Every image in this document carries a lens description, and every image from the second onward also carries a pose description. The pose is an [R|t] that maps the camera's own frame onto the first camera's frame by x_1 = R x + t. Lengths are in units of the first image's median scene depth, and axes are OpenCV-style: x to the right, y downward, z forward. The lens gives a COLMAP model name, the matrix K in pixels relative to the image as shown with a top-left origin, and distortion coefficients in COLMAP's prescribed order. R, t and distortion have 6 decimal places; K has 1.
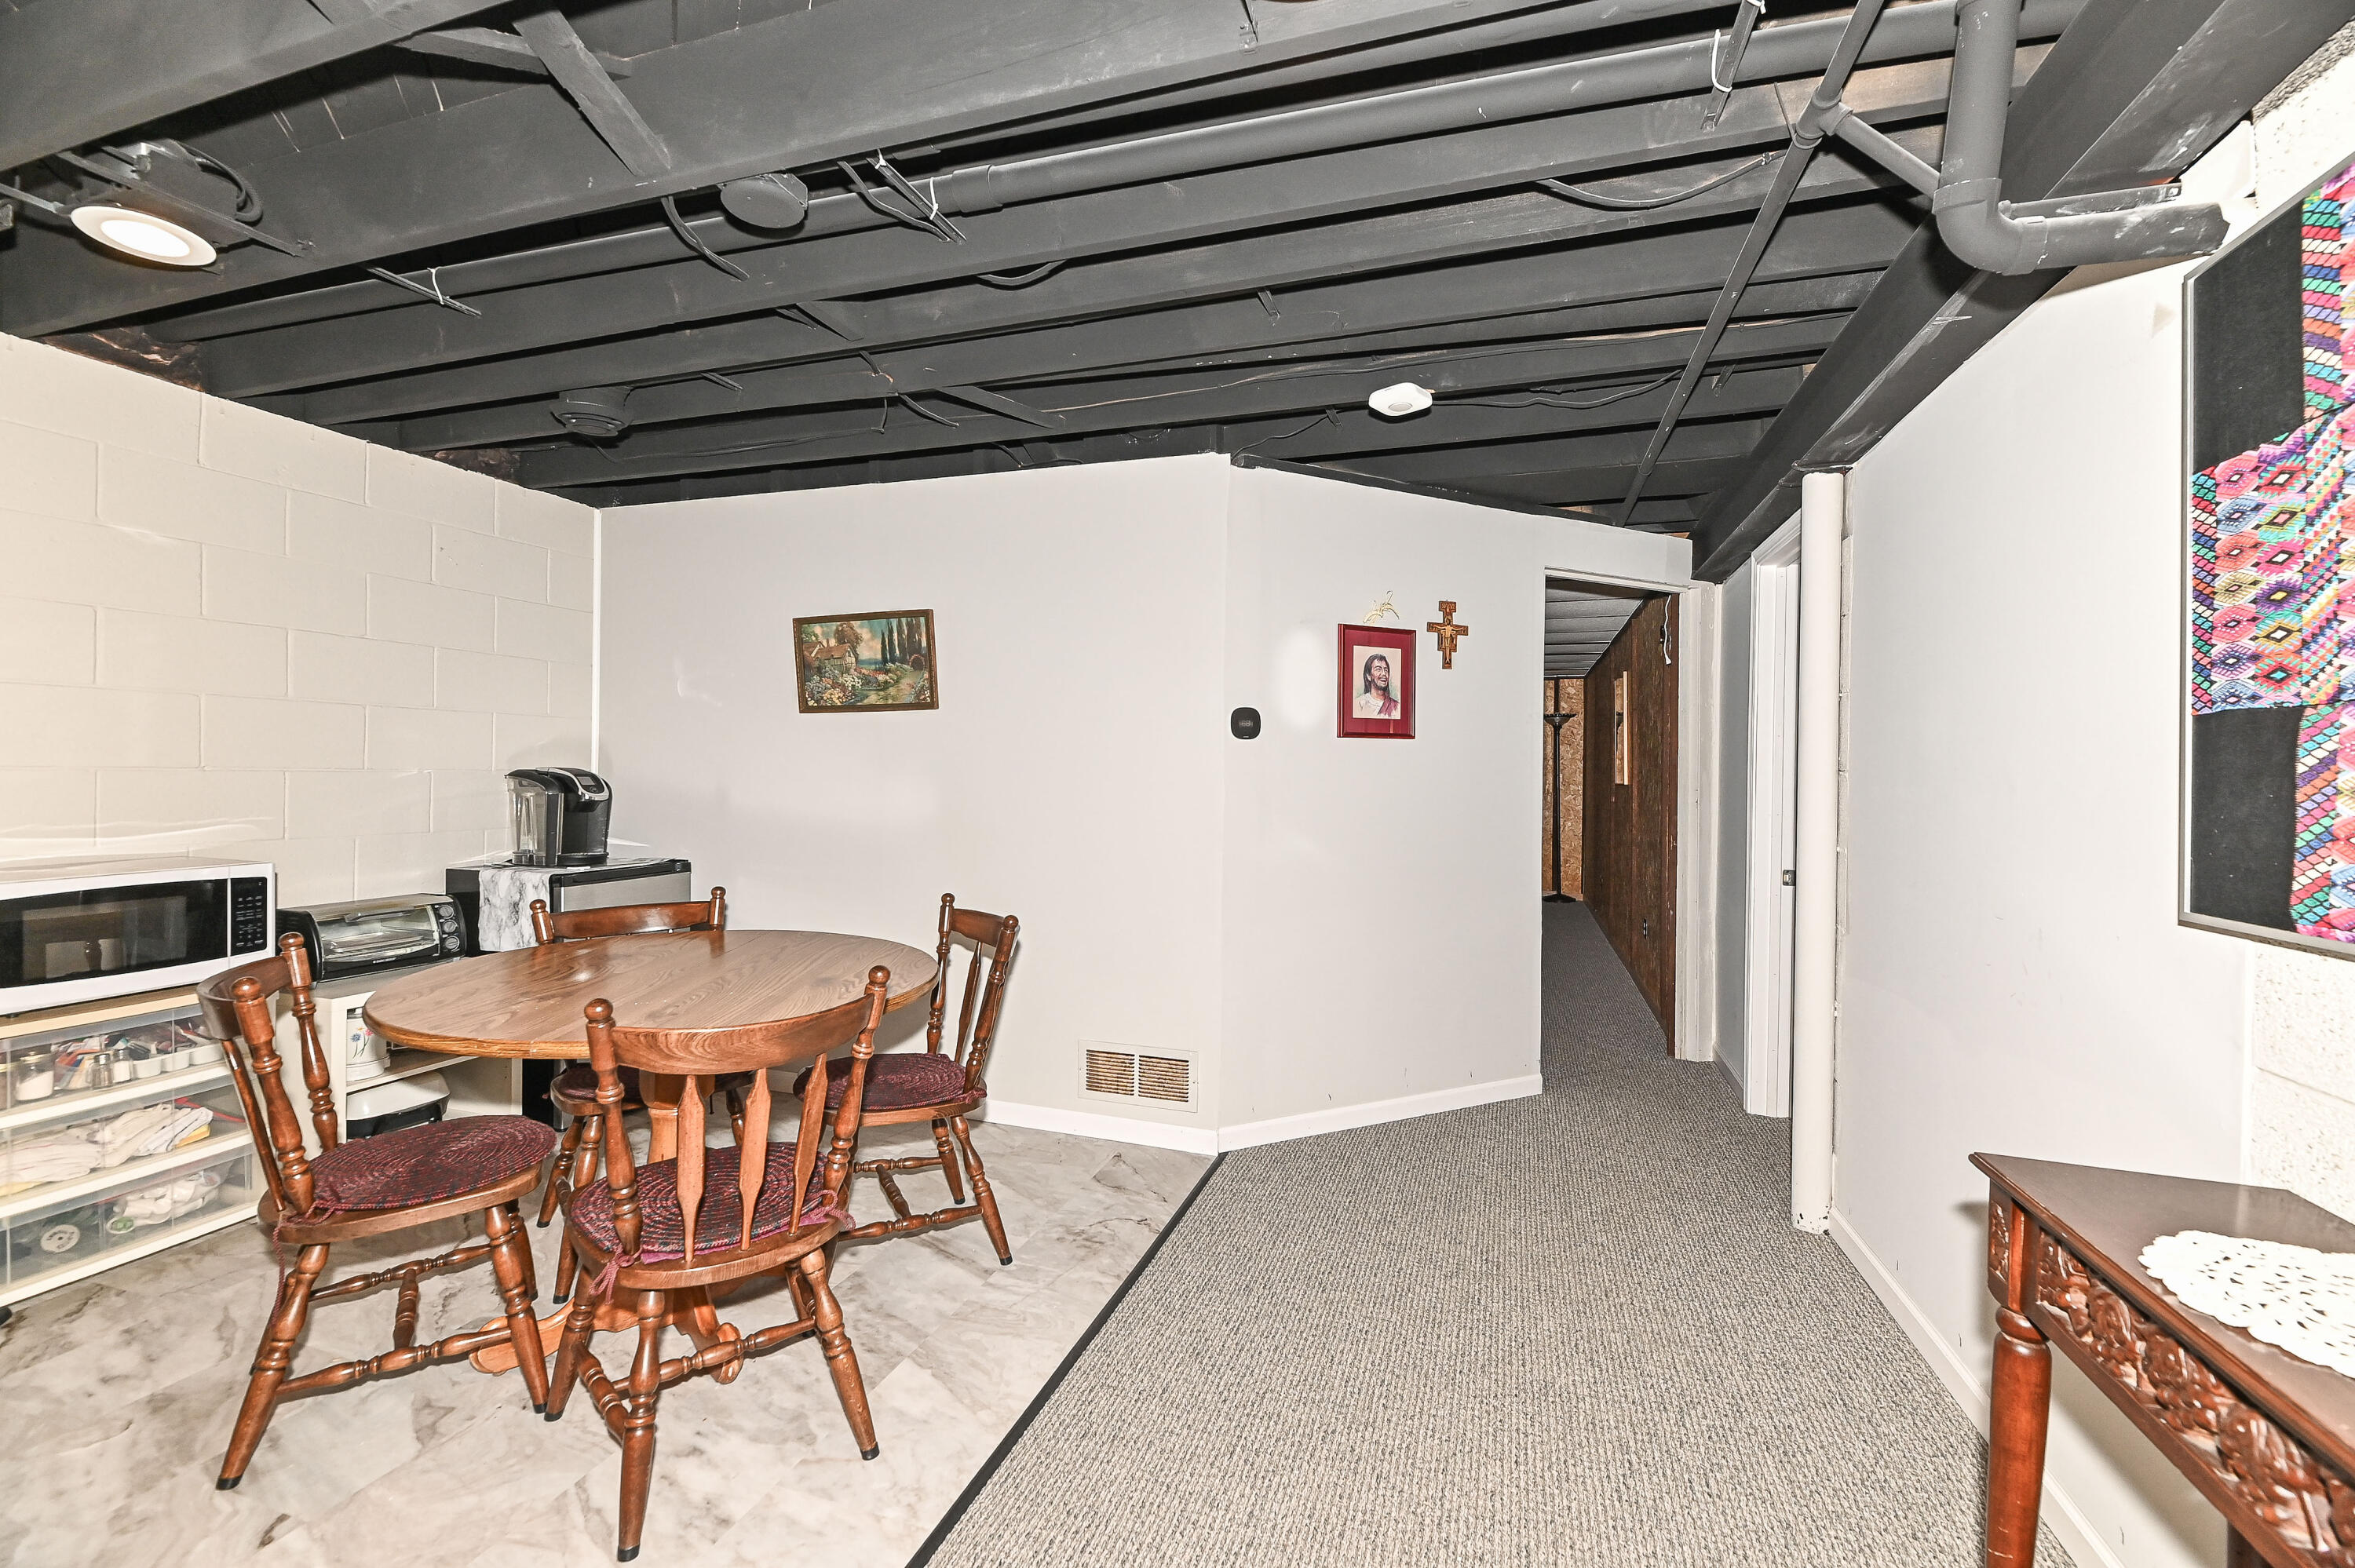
lens RADIAL K [[943.6, 0, 1180.6], [0, 943.6, 773.3], [0, 0, 1]] dist [0.001856, 0.000119]
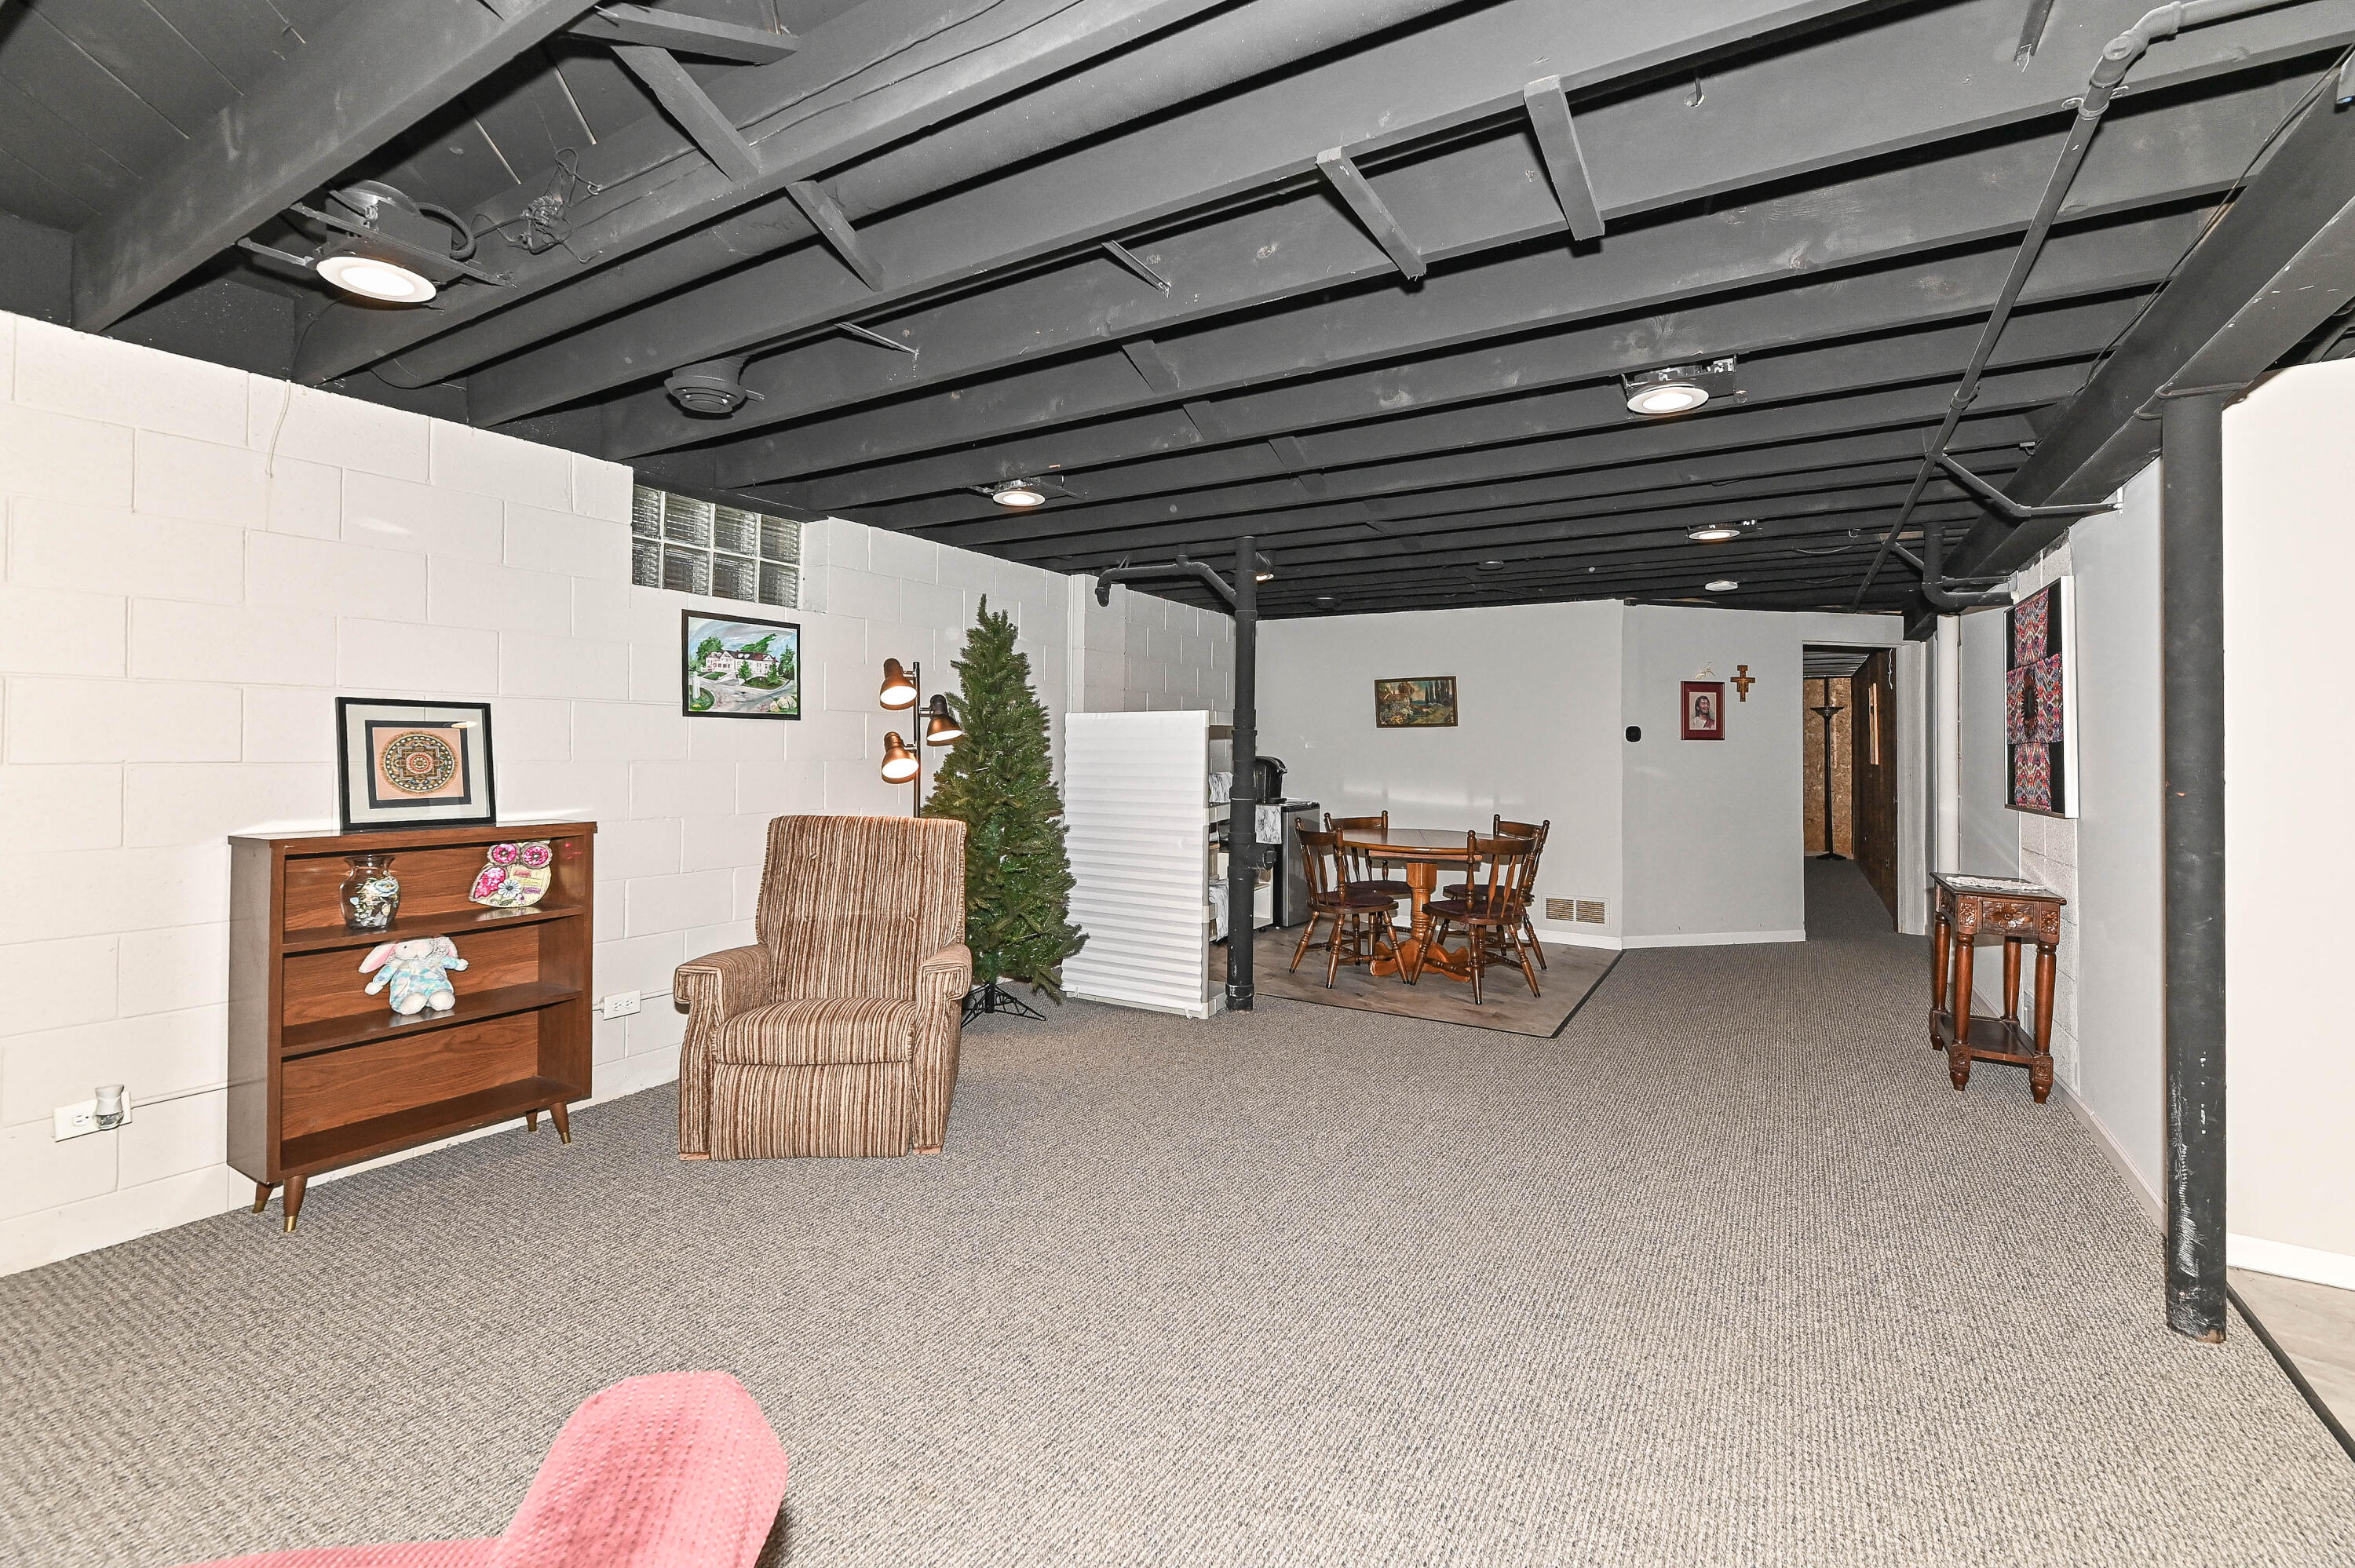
lens RADIAL K [[957.7, 0, 1180.4], [0, 957.7, 729.8], [0, 0, 1]] dist [0.000673, -0.000006]
pose [[0.973678, -0.006943, -0.227823, -0.367198], [0.001810, 0.999740, -0.022733, -0.015902], [0.227922, 0.021722, 0.973437, -1.088364]]
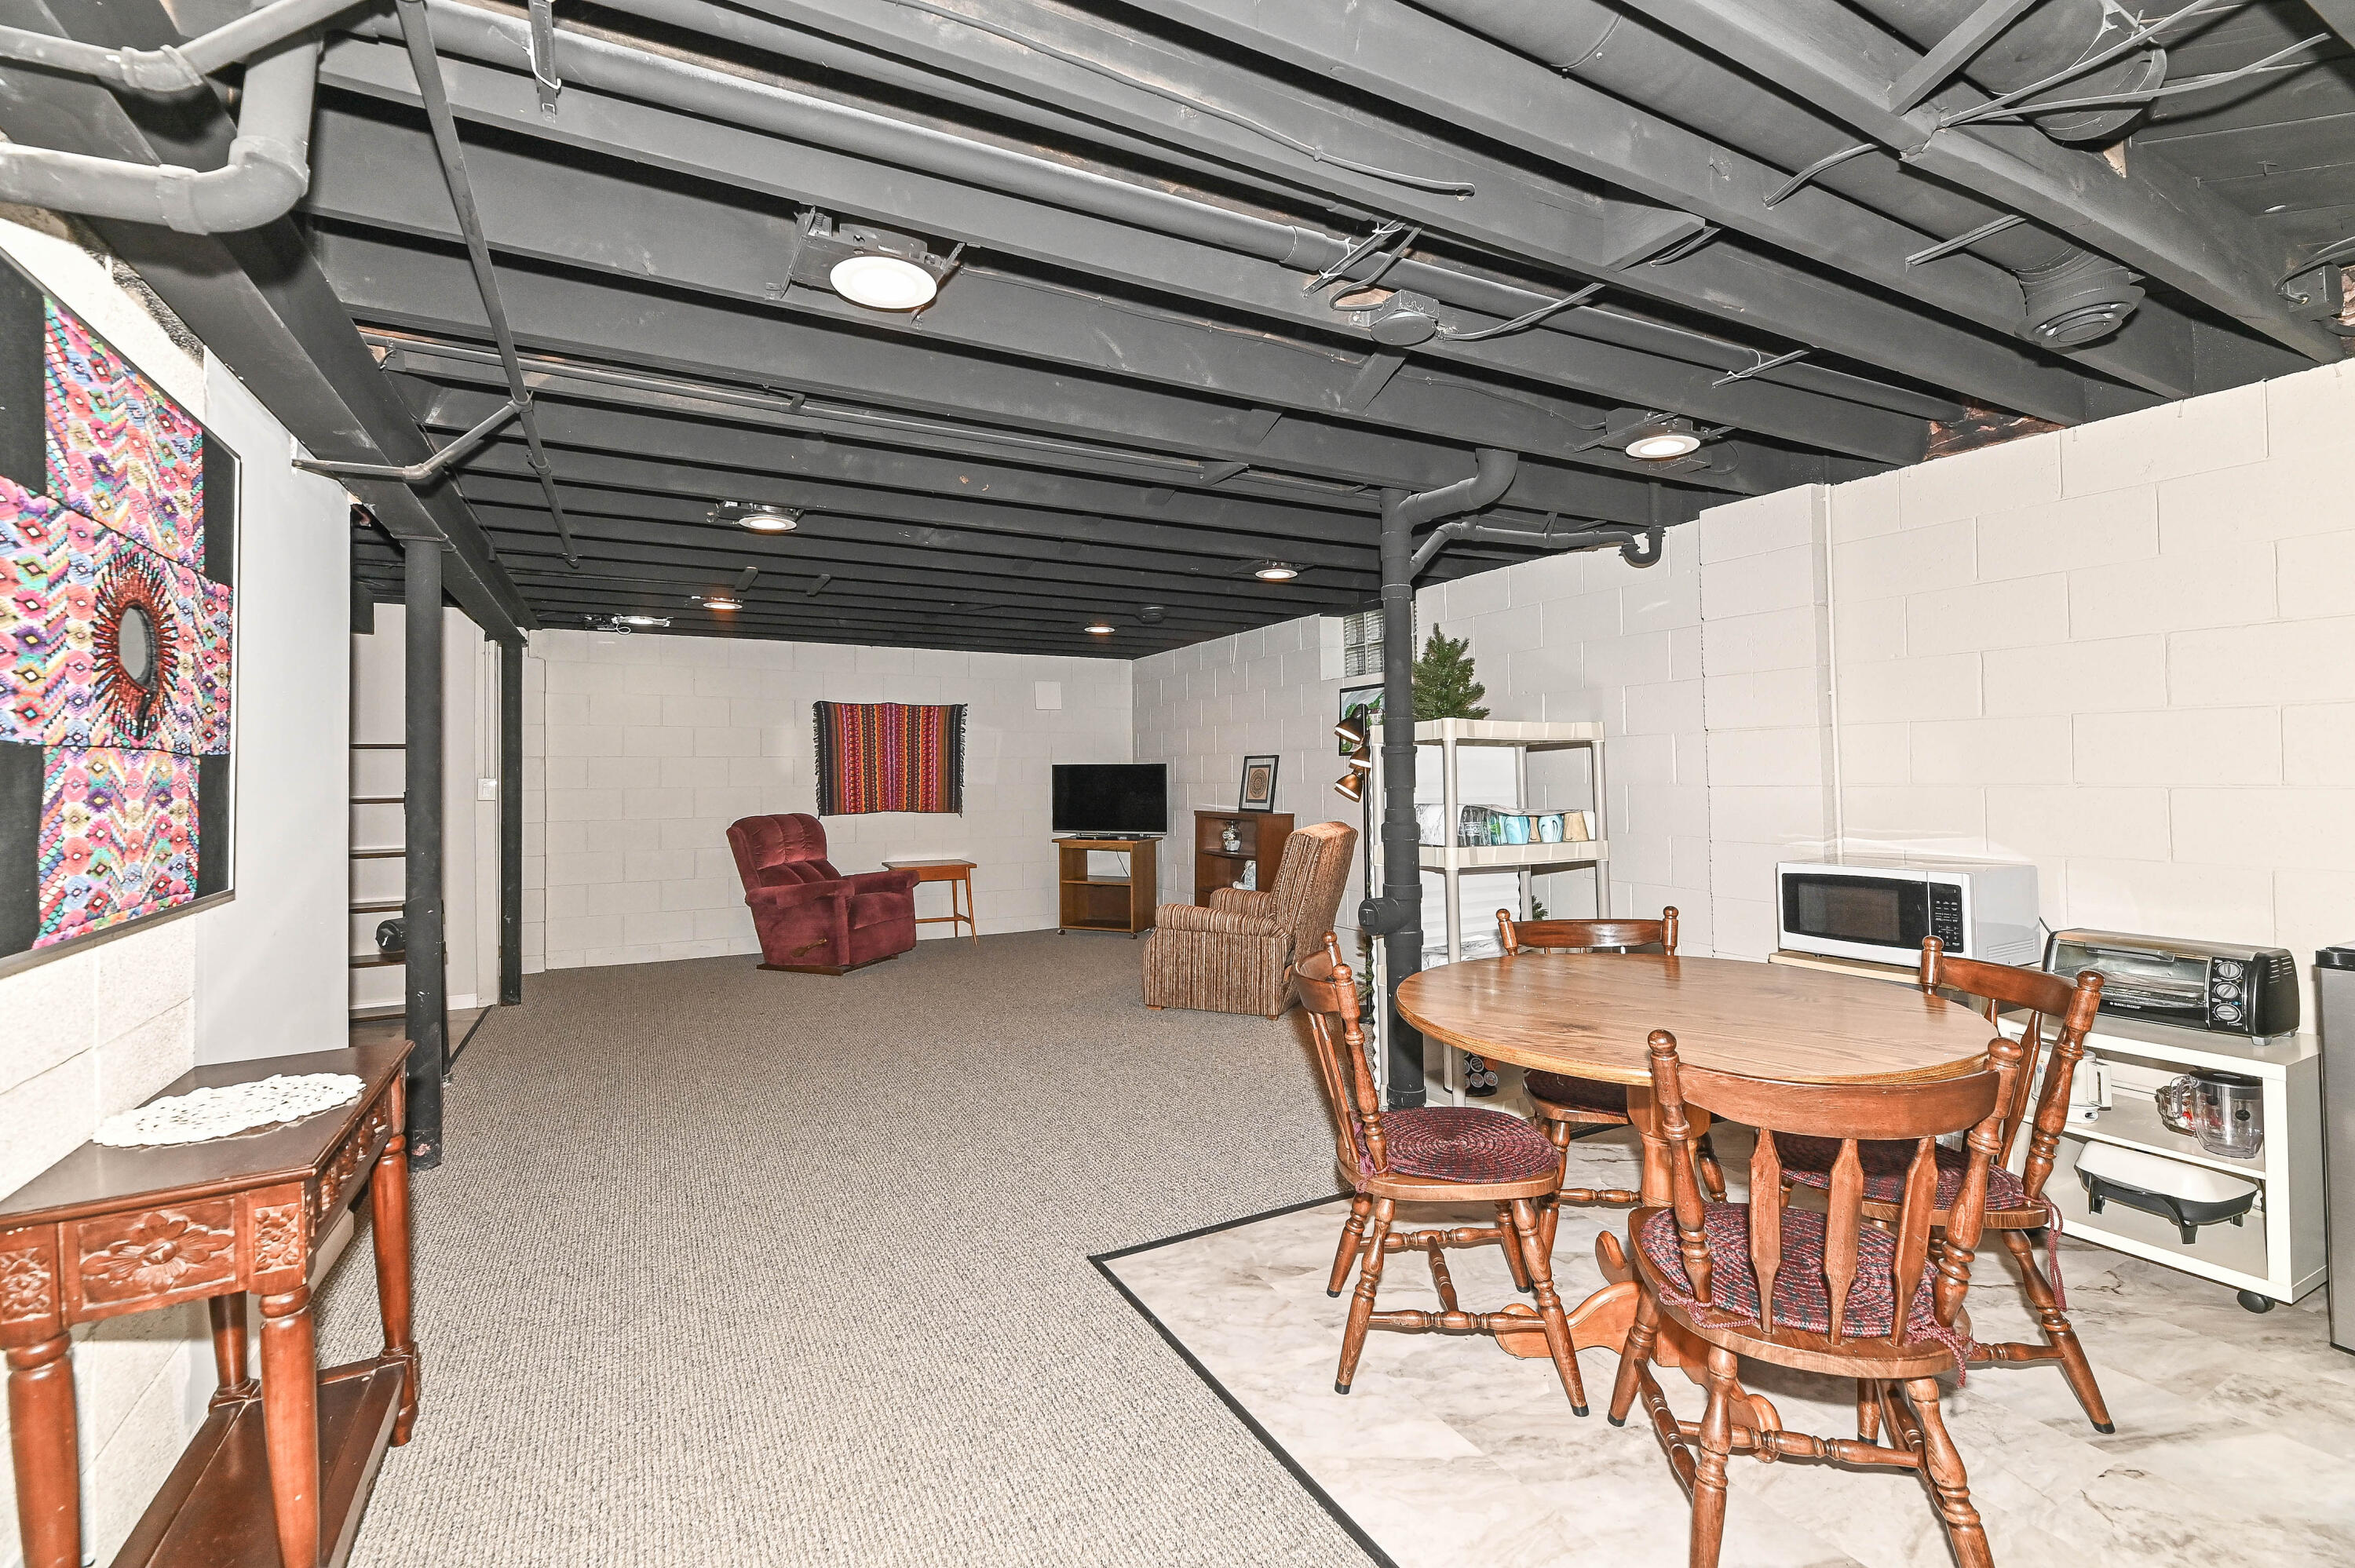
lens RADIAL K [[943.6, 0, 1180.6], [0, 943.6, 773.3], [0, 0, 1]] dist [0.001856, 0.000119]
pose [[-0.646886, -0.006957, -0.762555, 0.390211], [0.001705, 0.999943, -0.010569, -0.007724], [0.762585, -0.008137, -0.646837, 0.924423]]
